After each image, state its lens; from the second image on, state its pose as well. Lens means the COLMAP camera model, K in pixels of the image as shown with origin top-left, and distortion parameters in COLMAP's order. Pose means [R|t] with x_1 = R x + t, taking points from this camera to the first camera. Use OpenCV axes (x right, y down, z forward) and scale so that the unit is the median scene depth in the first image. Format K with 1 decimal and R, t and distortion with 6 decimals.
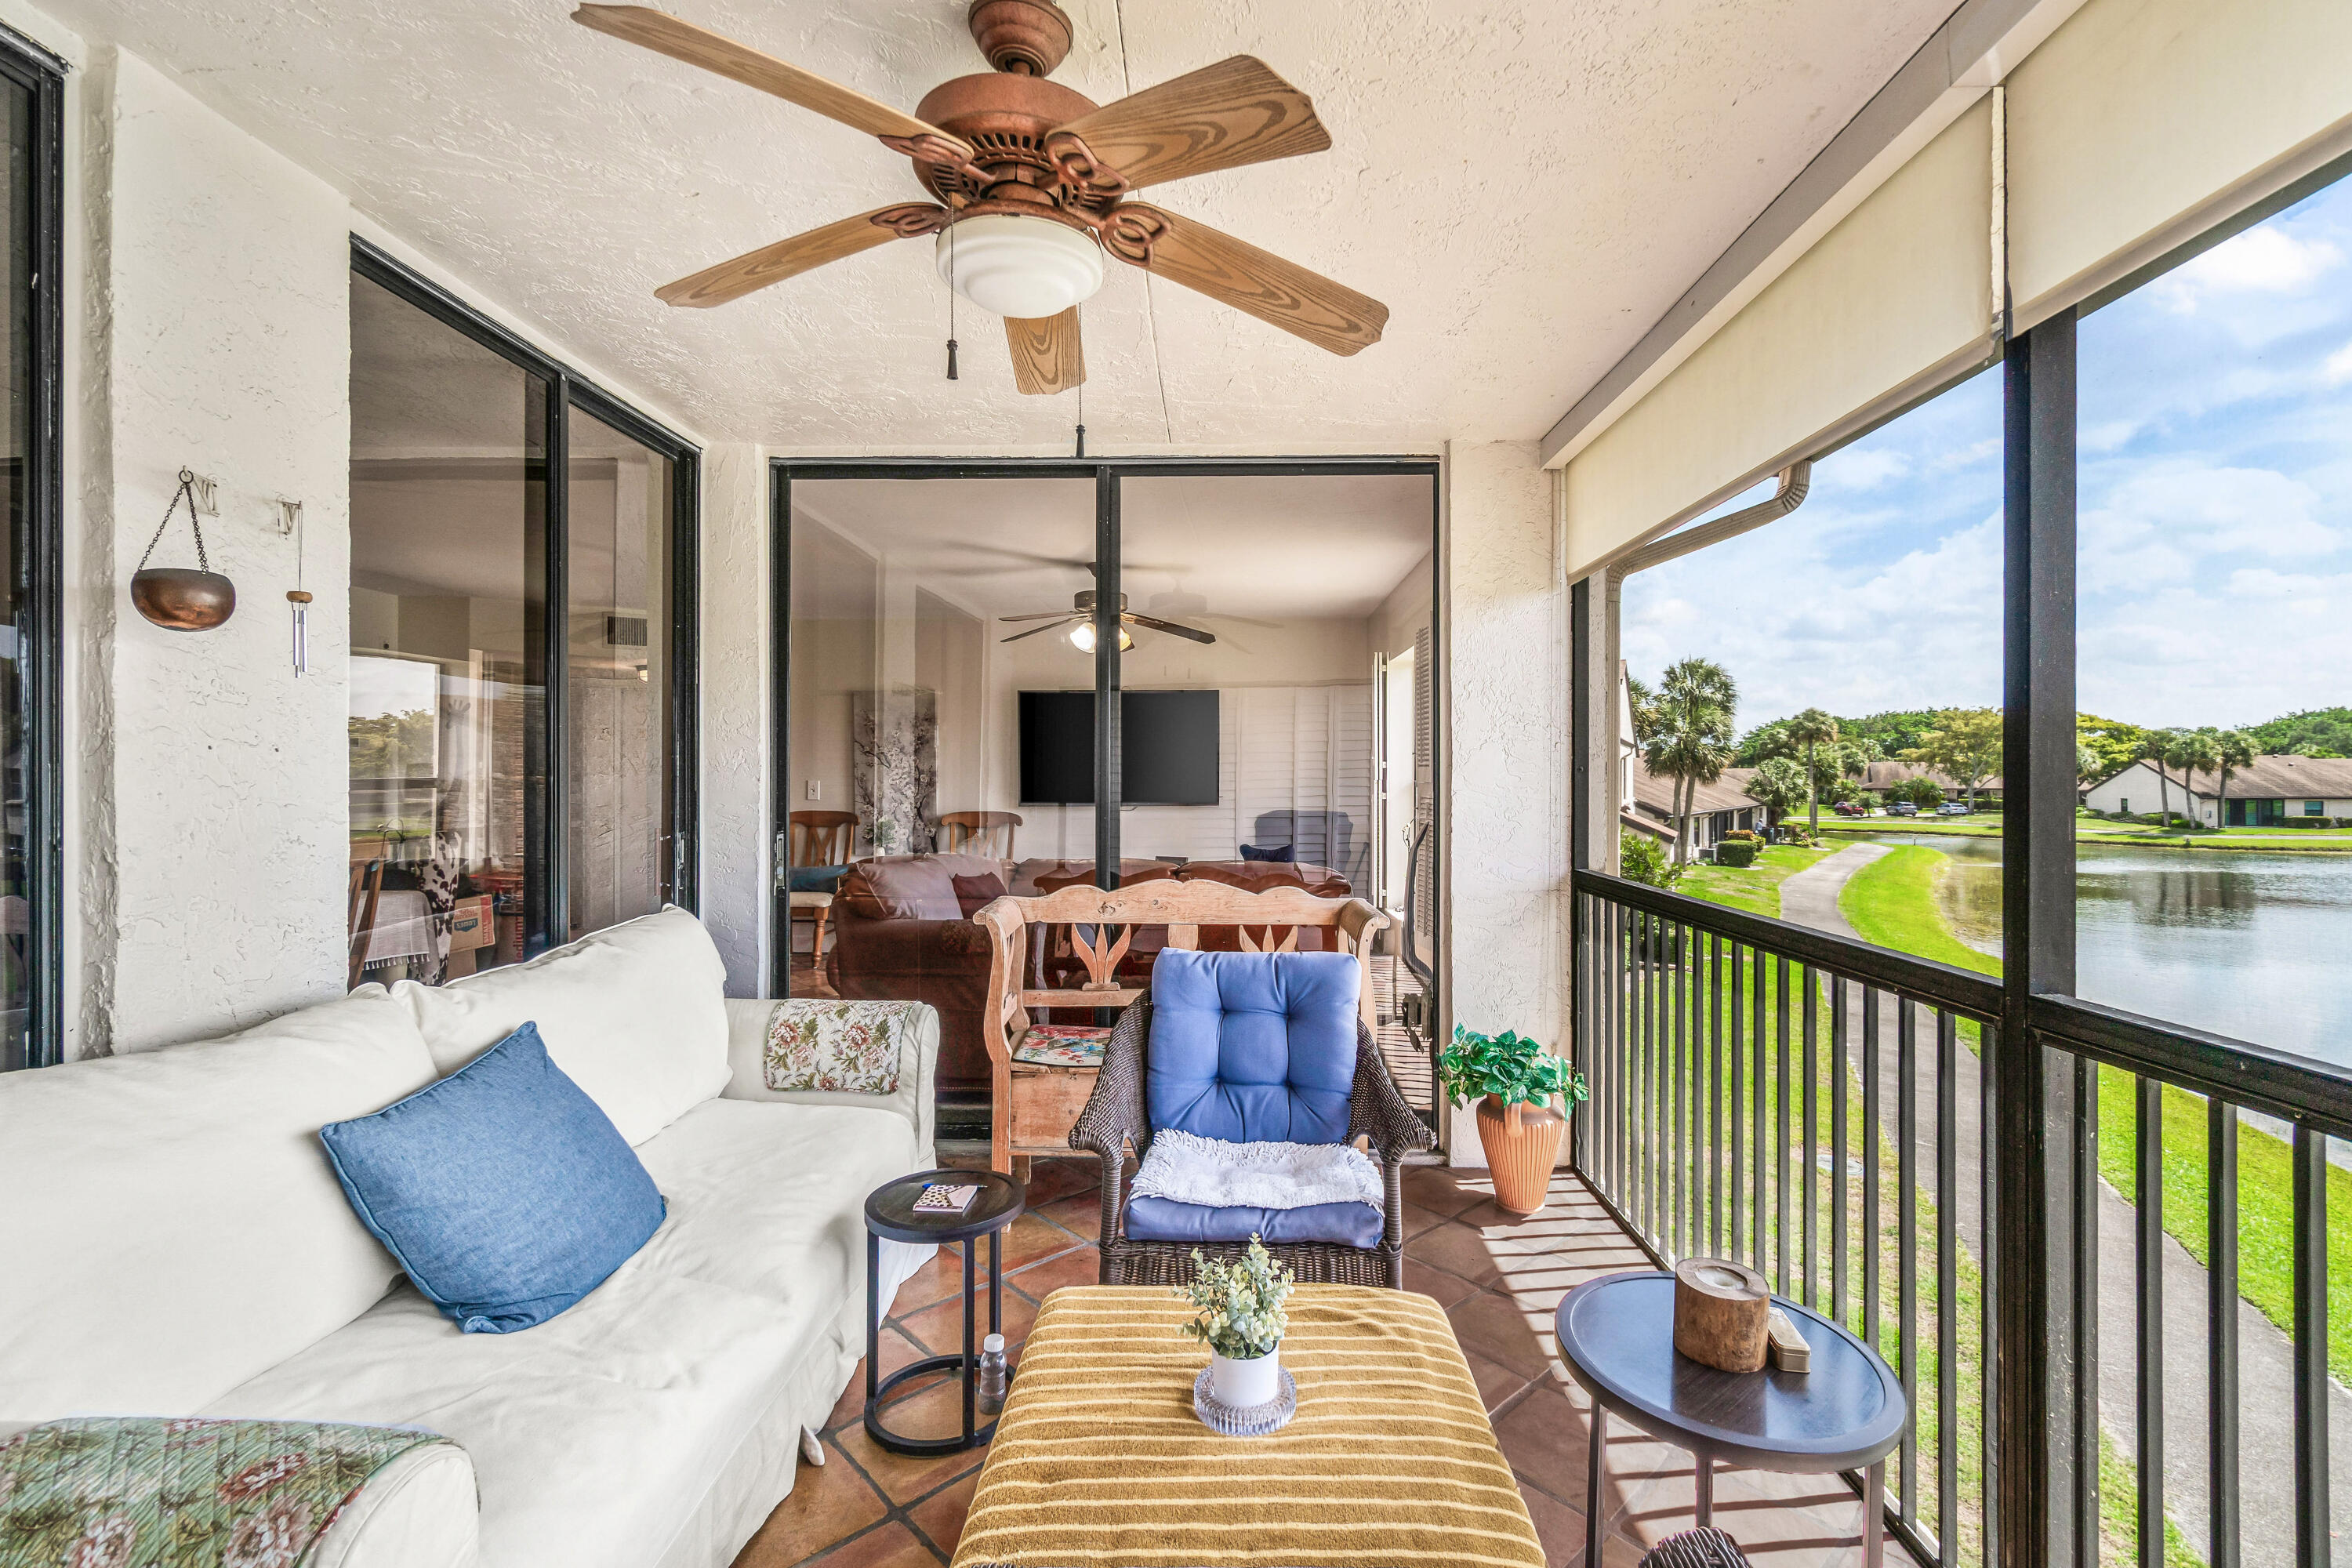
lens RADIAL K [[1031.8, 0, 1216.0], [0, 1031.8, 776.9], [0, 0, 1]] dist [0.000753, -0.000257]
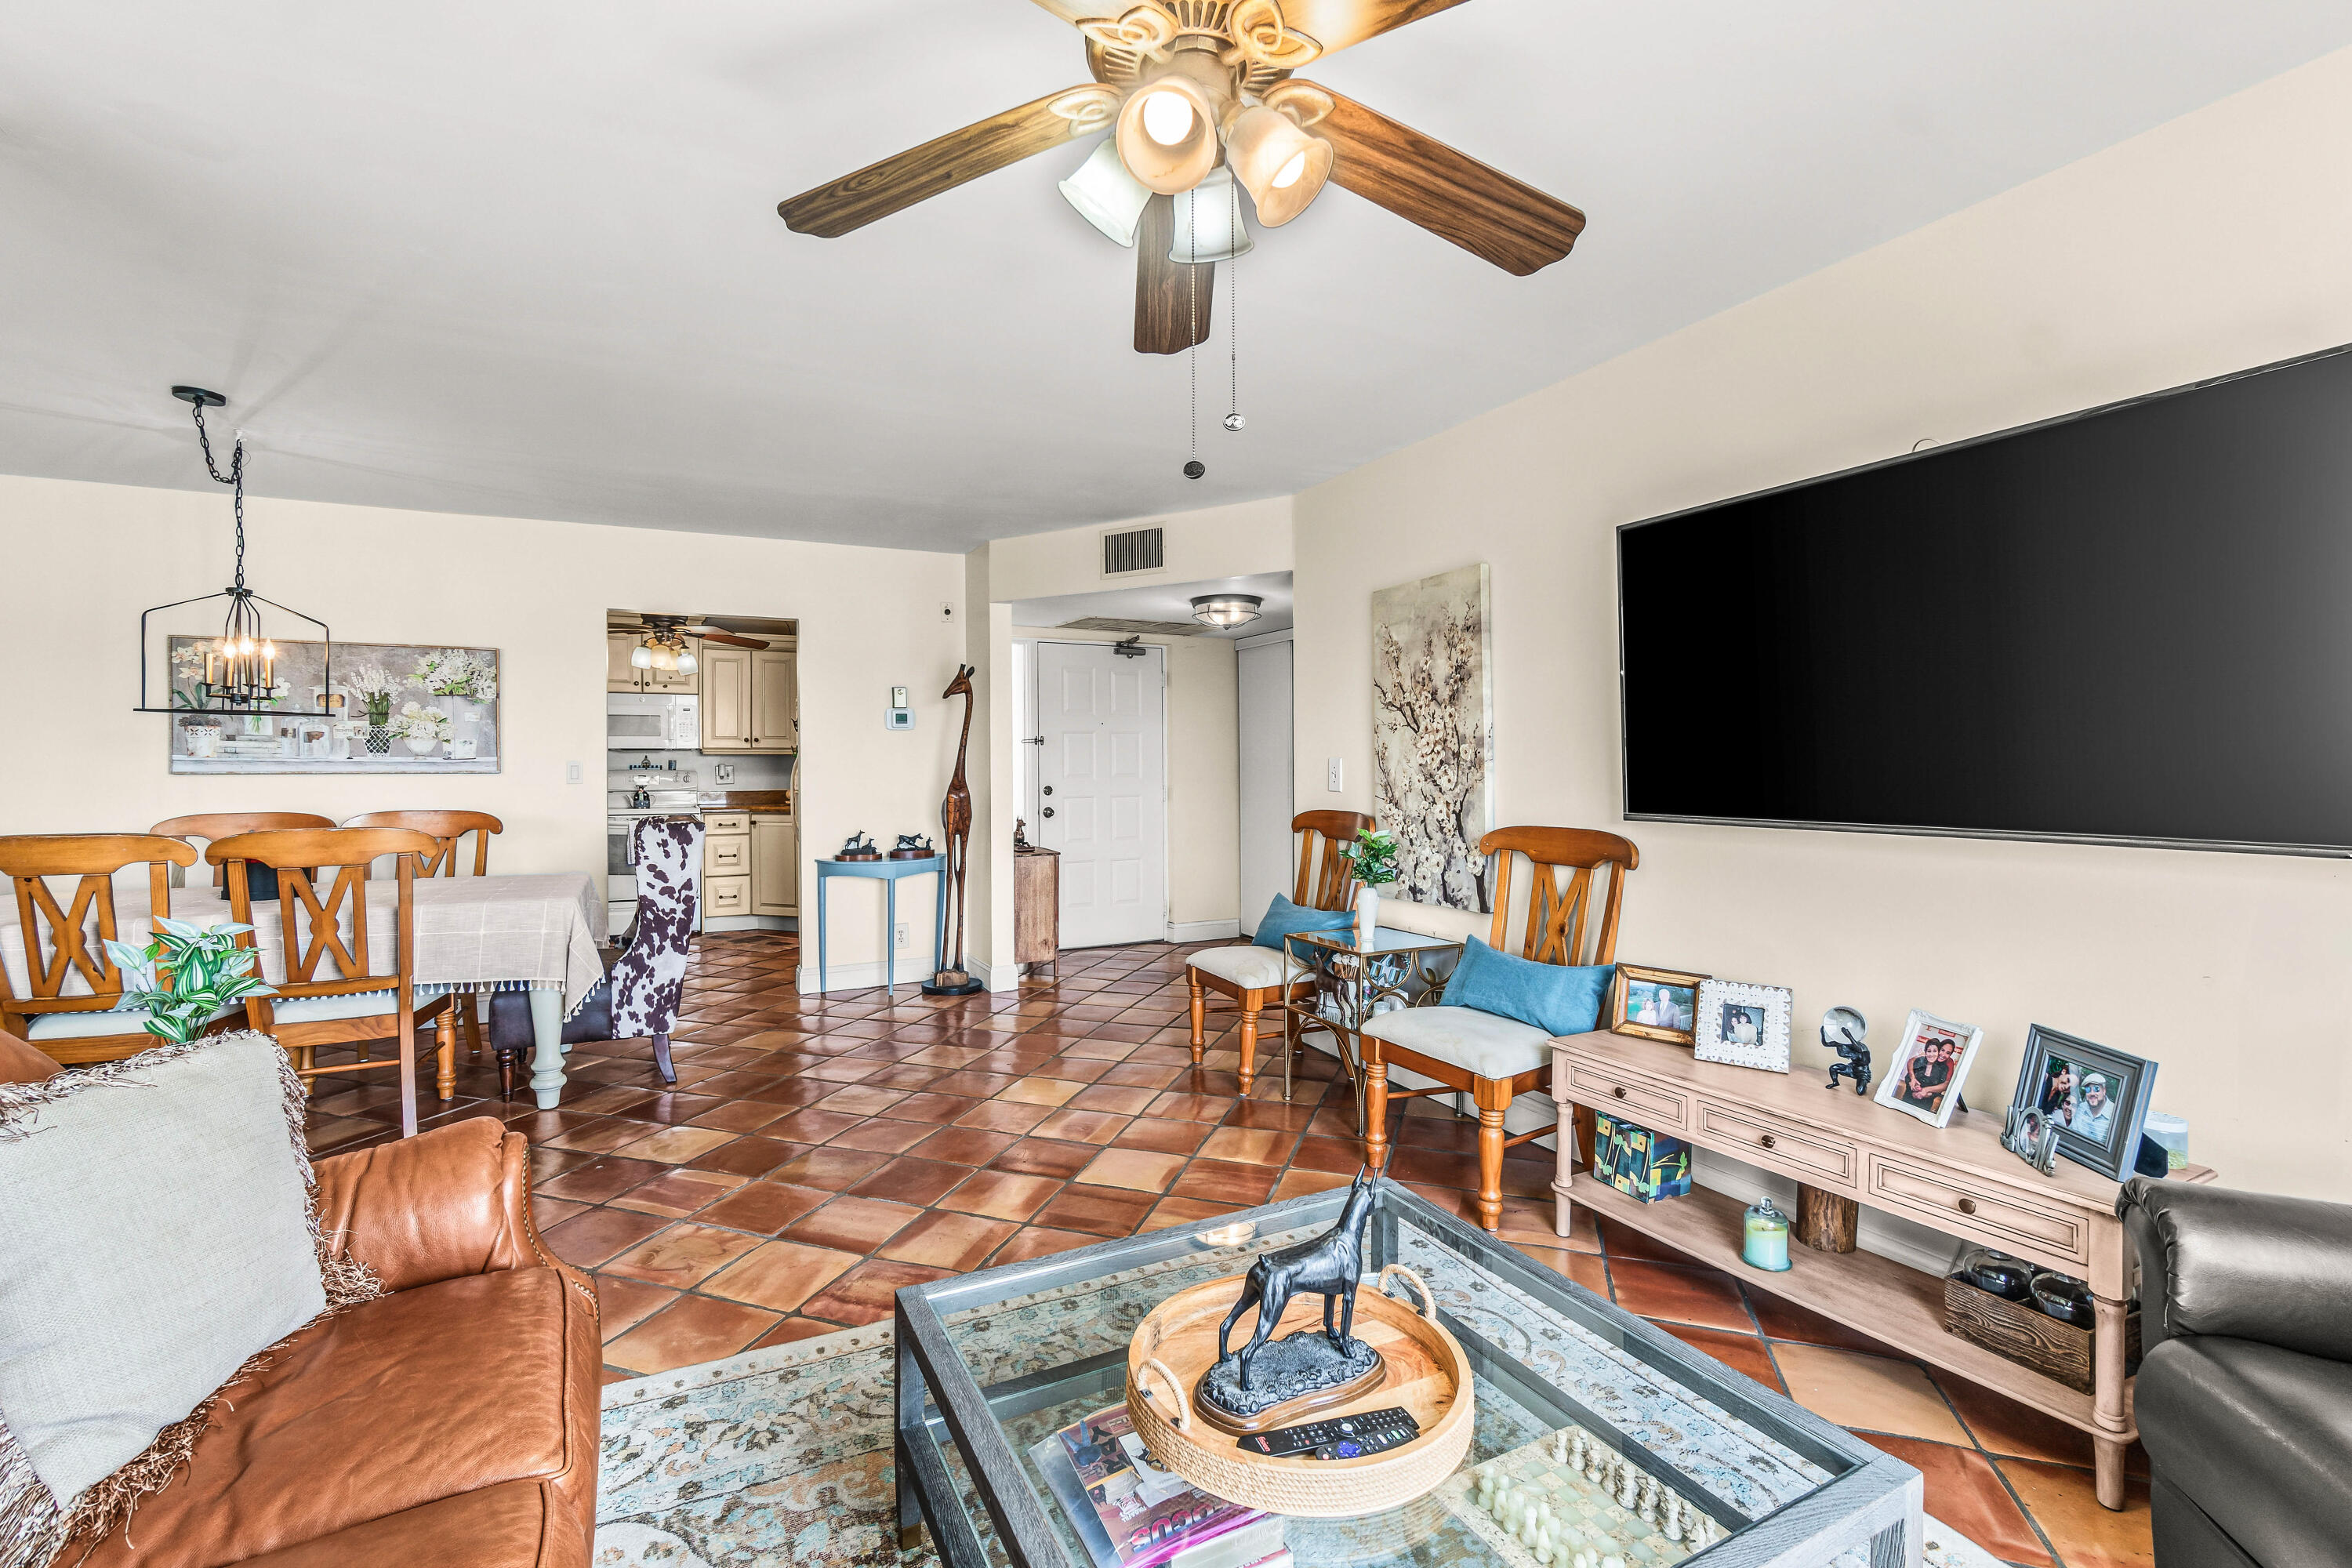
lens RADIAL K [[1025.8, 0, 1175.4], [0, 1025.8, 766.1], [0, 0, 1]] dist [-0.006436, 0.001082]
pose [[0.451459, 0.001079, -0.892291, 0.009507], [0.004081, 0.999986, 0.003273, 0.000715], [0.892282, -0.005119, 0.451449, 0.078829]]
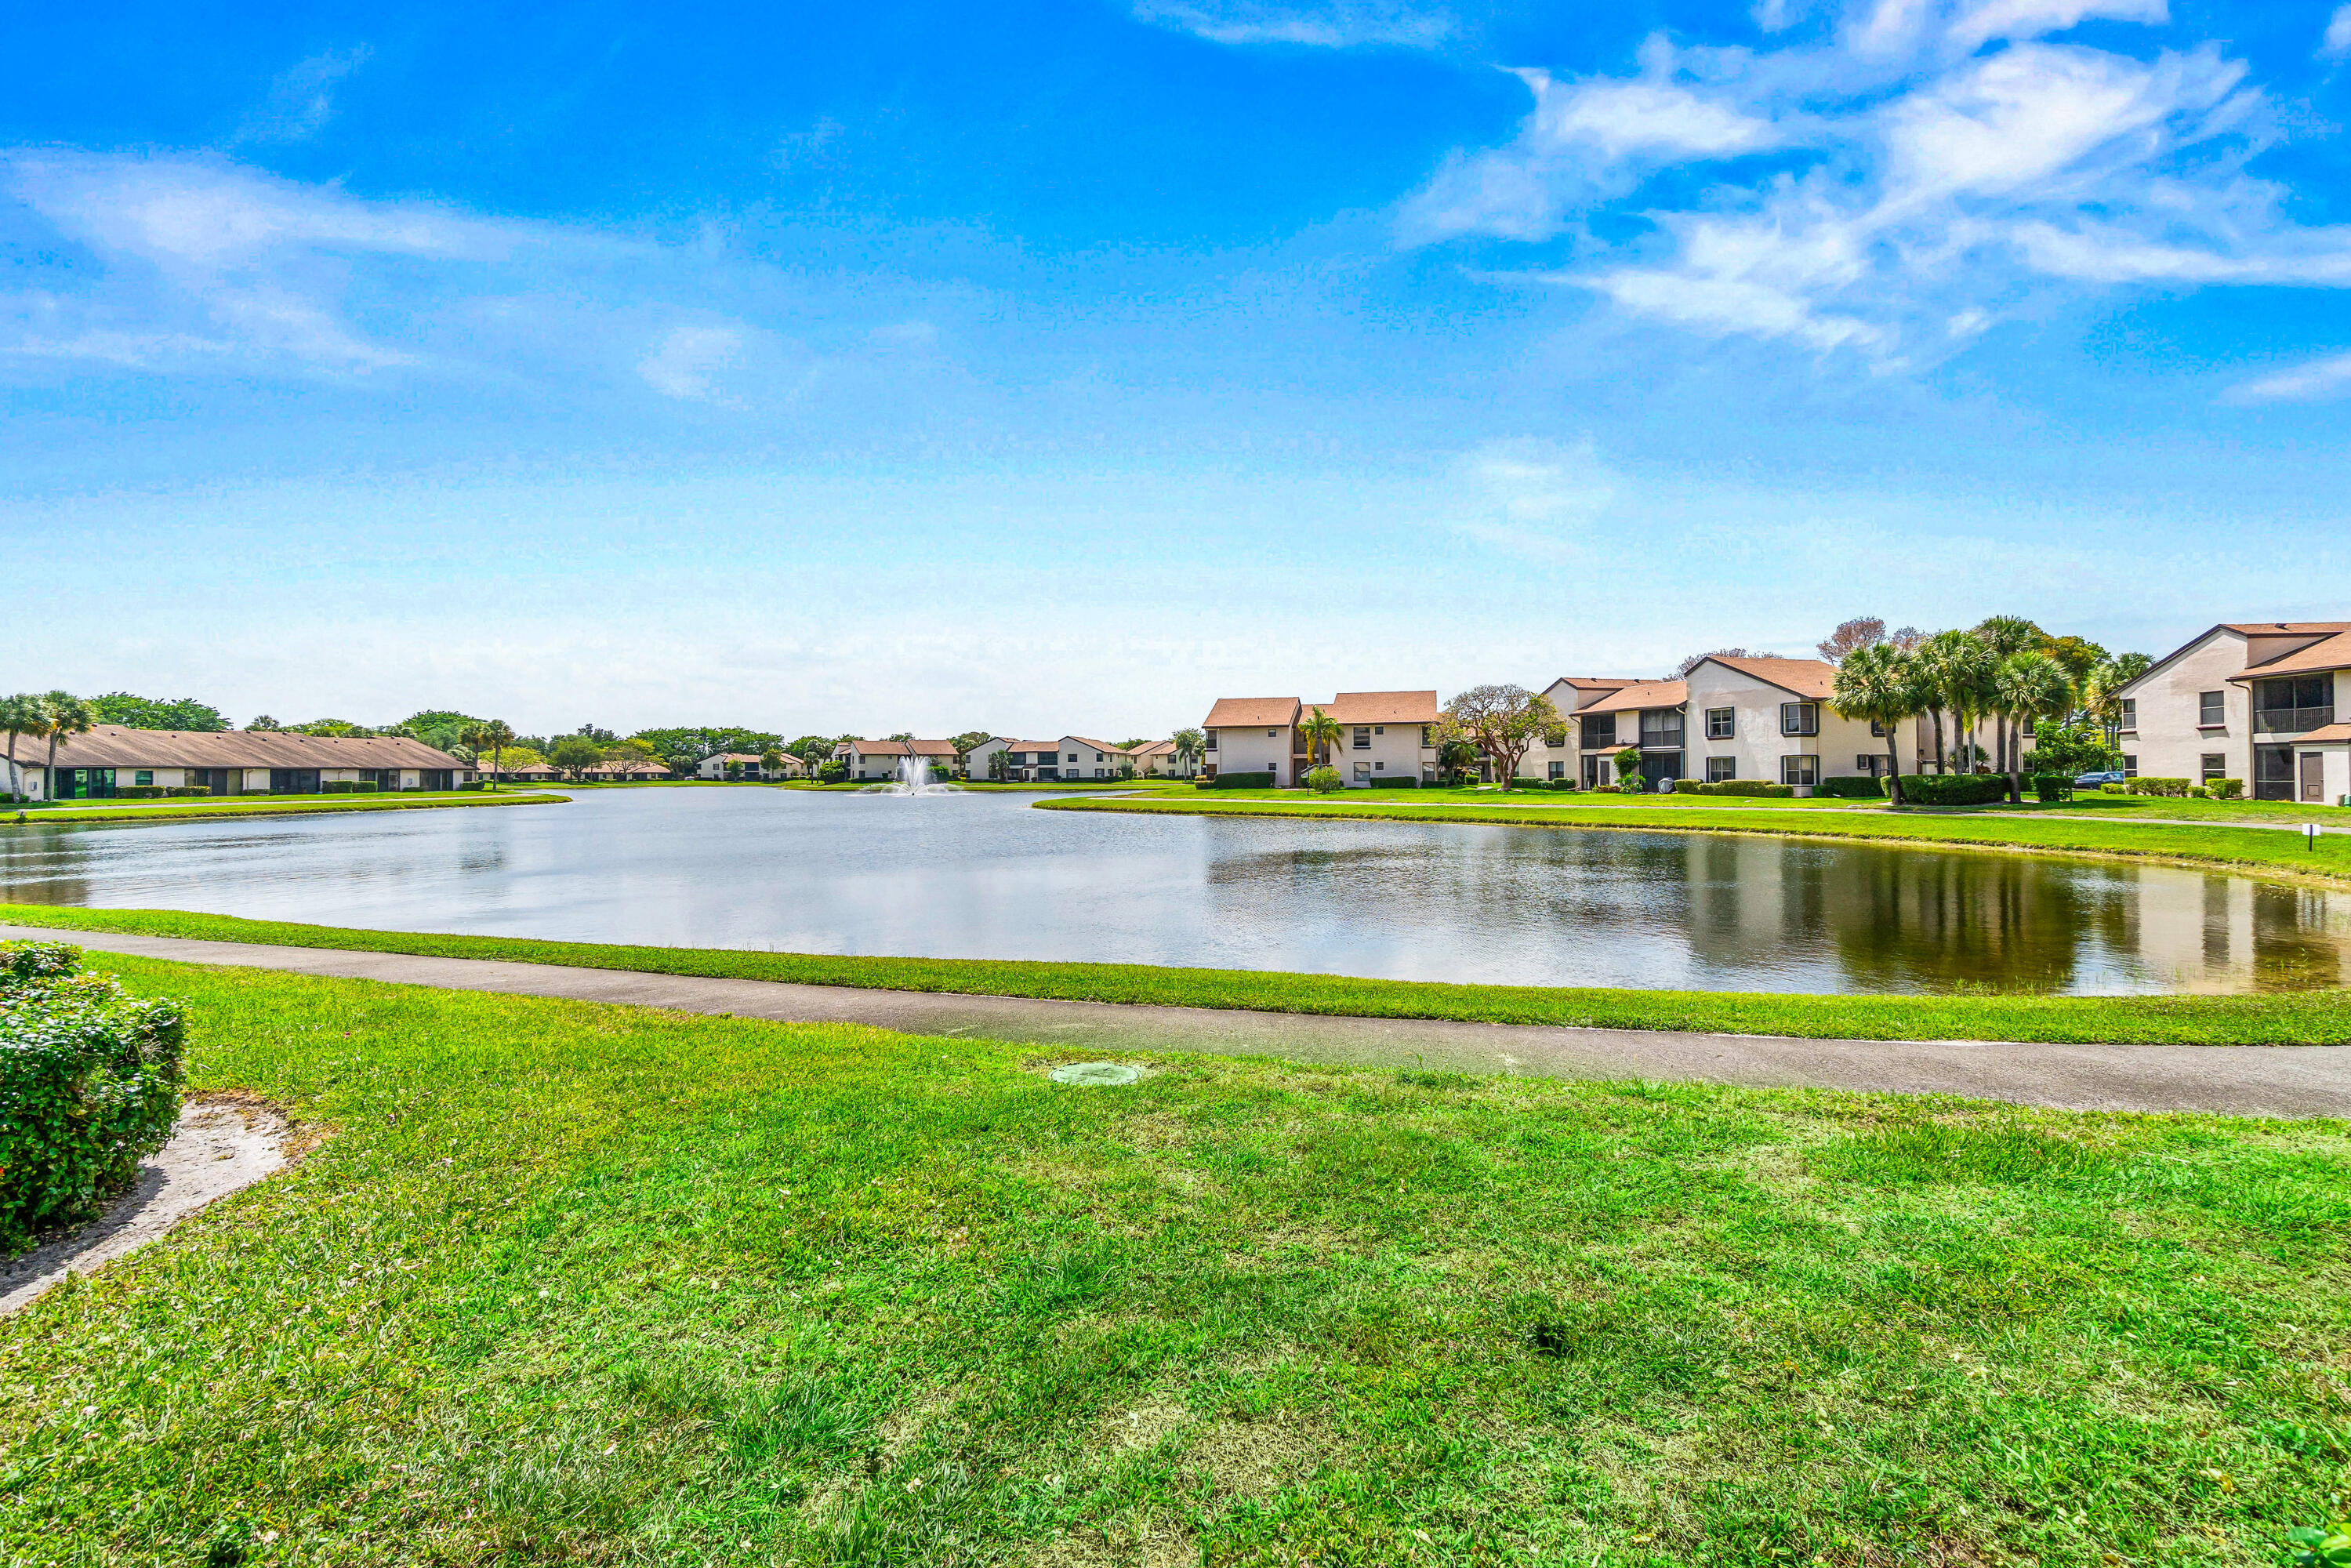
lens RADIAL K [[1025.5, 0, 1174.9], [0, 1025.5, 766.1], [0, 0, 1]] dist [-0.006436, 0.001082]
pose [[-0.108660, 0.010545, 0.994023, 0.016566], [0.003994, 0.999940, -0.010171, 0.045308], [-0.994071, 0.002865, -0.108696, 0.202161]]
